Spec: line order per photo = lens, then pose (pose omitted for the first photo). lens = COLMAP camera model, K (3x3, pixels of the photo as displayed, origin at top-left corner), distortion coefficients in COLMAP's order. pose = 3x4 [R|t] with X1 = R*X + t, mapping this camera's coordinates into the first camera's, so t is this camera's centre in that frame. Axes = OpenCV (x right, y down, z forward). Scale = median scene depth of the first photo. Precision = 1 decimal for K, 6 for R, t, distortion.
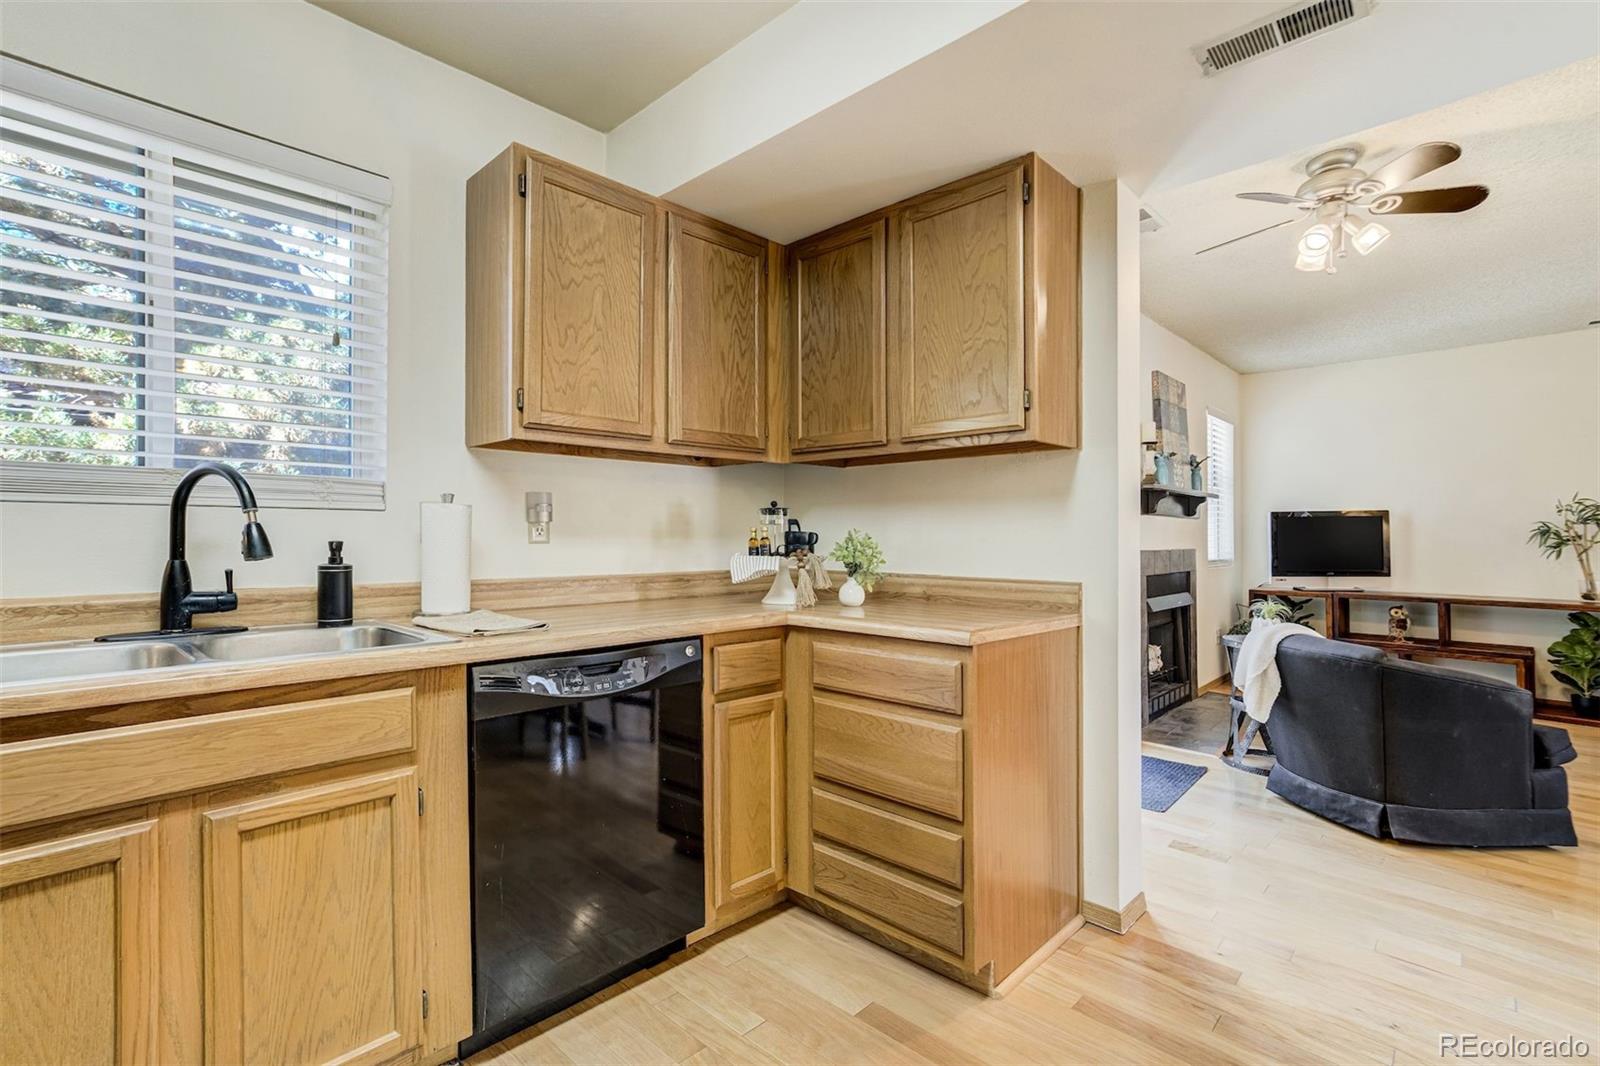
lens RADIAL K [[759.8, 0, 783.4], [0, 759.8, 537.1], [0, 0, 1]] dist [-0.028103, 0.018792]
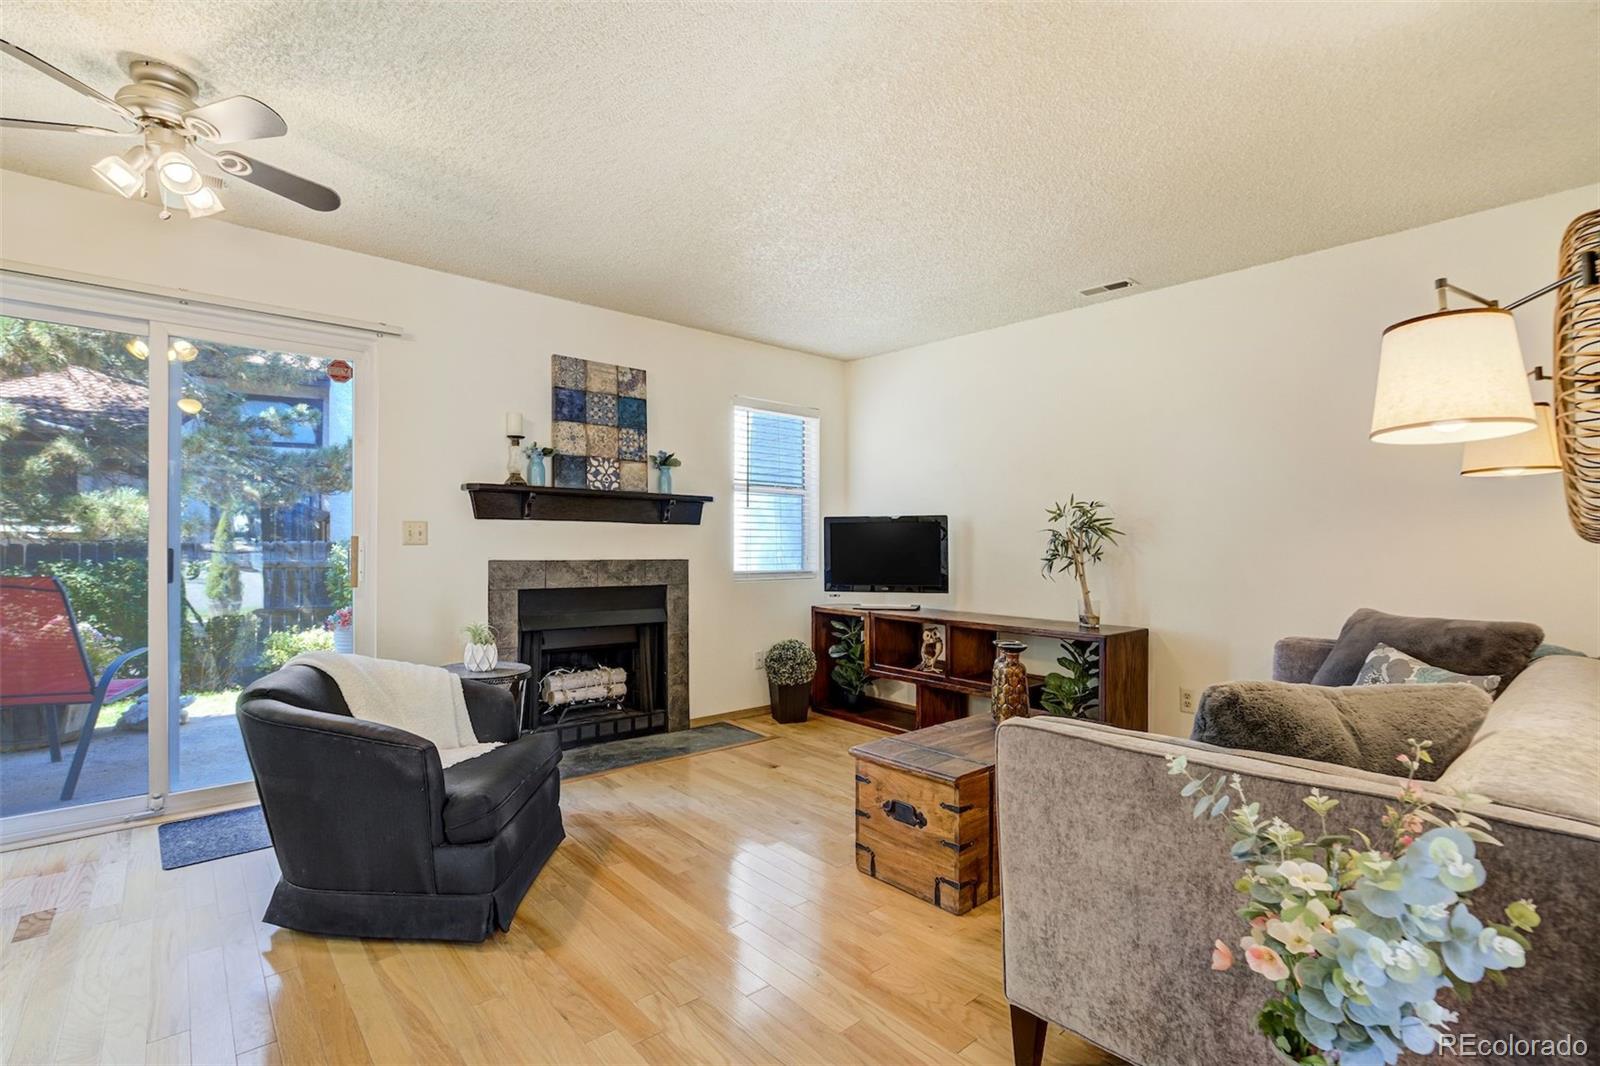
lens RADIAL K [[753.4, 0, 783.7], [0, 753.4, 525.9], [0, 0, 1]] dist [-0.035351, 0.025381]
pose [[0.996261, 0.005002, -0.086247, 1.580435], [-0.006882, 0.999745, -0.021511, -0.009248], [0.086117, 0.022024, 0.996042, 0.303429]]
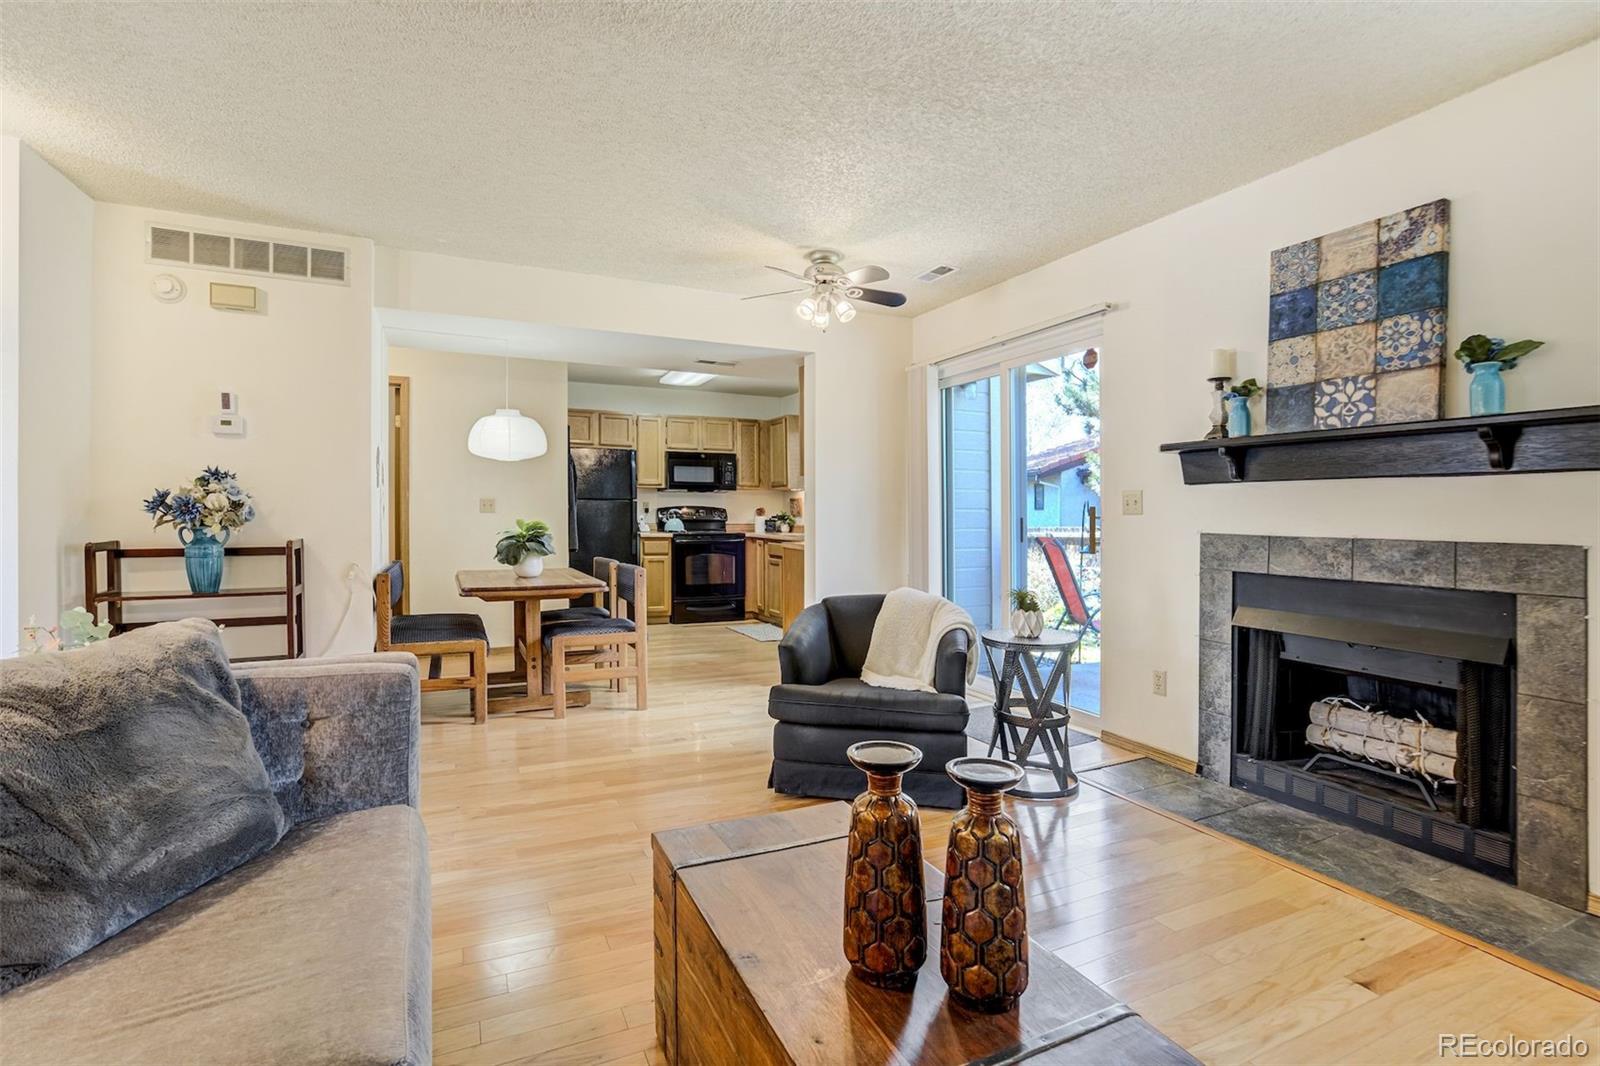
lens RADIAL K [[747.1, 0, 806.3], [0, 747.1, 514.7], [0, 0, 1]] dist [-0.014801, -0.000097]
pose [[-0.351107, -0.001150, -0.936334, 2.295395], [-0.006439, 0.999979, 0.001186, 0.003634], [0.936313, 0.006446, -0.351107, 1.609750]]
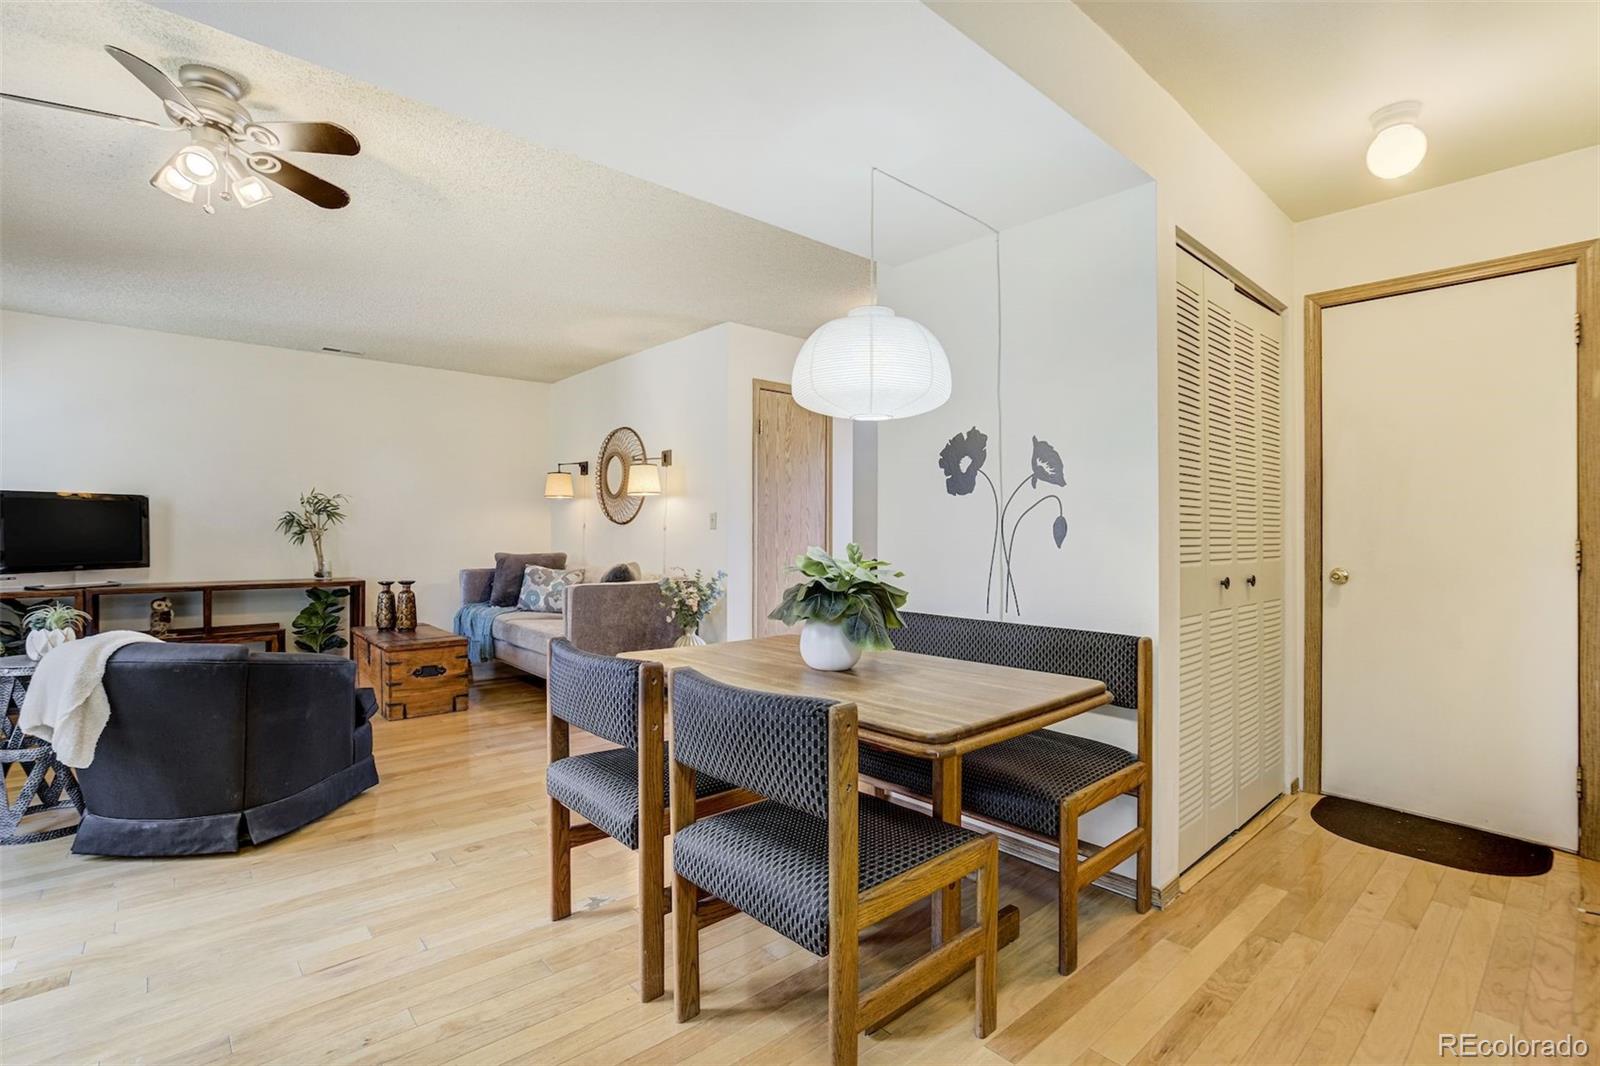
lens RADIAL K [[725.7, 0, 792.1], [0, 725.7, 528.8], [0, 0, 1]] dist [-0.038150, 0.021725]
pose [[0.073663, 0.001684, 0.997282, -0.031919], [-0.004927, 0.999987, -0.001325, 0.006418], [-0.997271, -0.004816, 0.073670, 0.326497]]
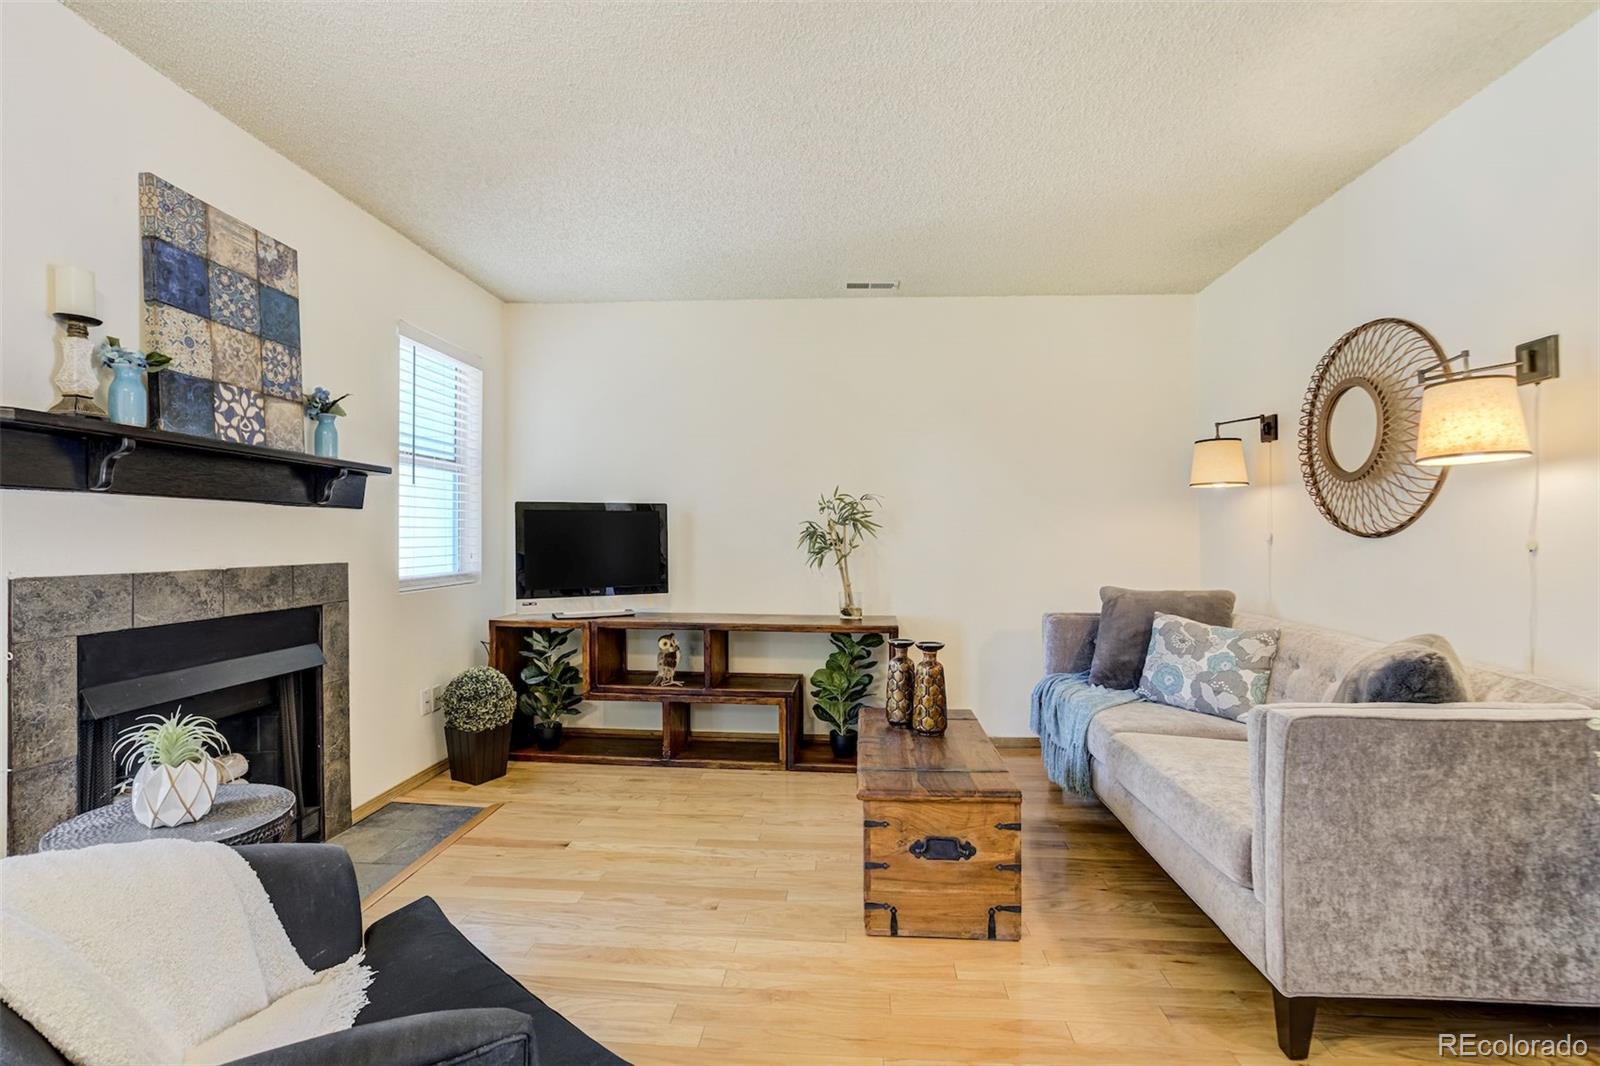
lens RADIAL K [[764.4, 0, 803.9], [0, 764.4, 533.0], [0, 0, 1]] dist [-0.042268, 0.020144]
pose [[0.761446, 0.004502, 0.648213, 0.954909], [-0.002023, 0.999988, -0.004569, -0.008611], [-0.648226, 0.002168, 0.761445, 0.766562]]
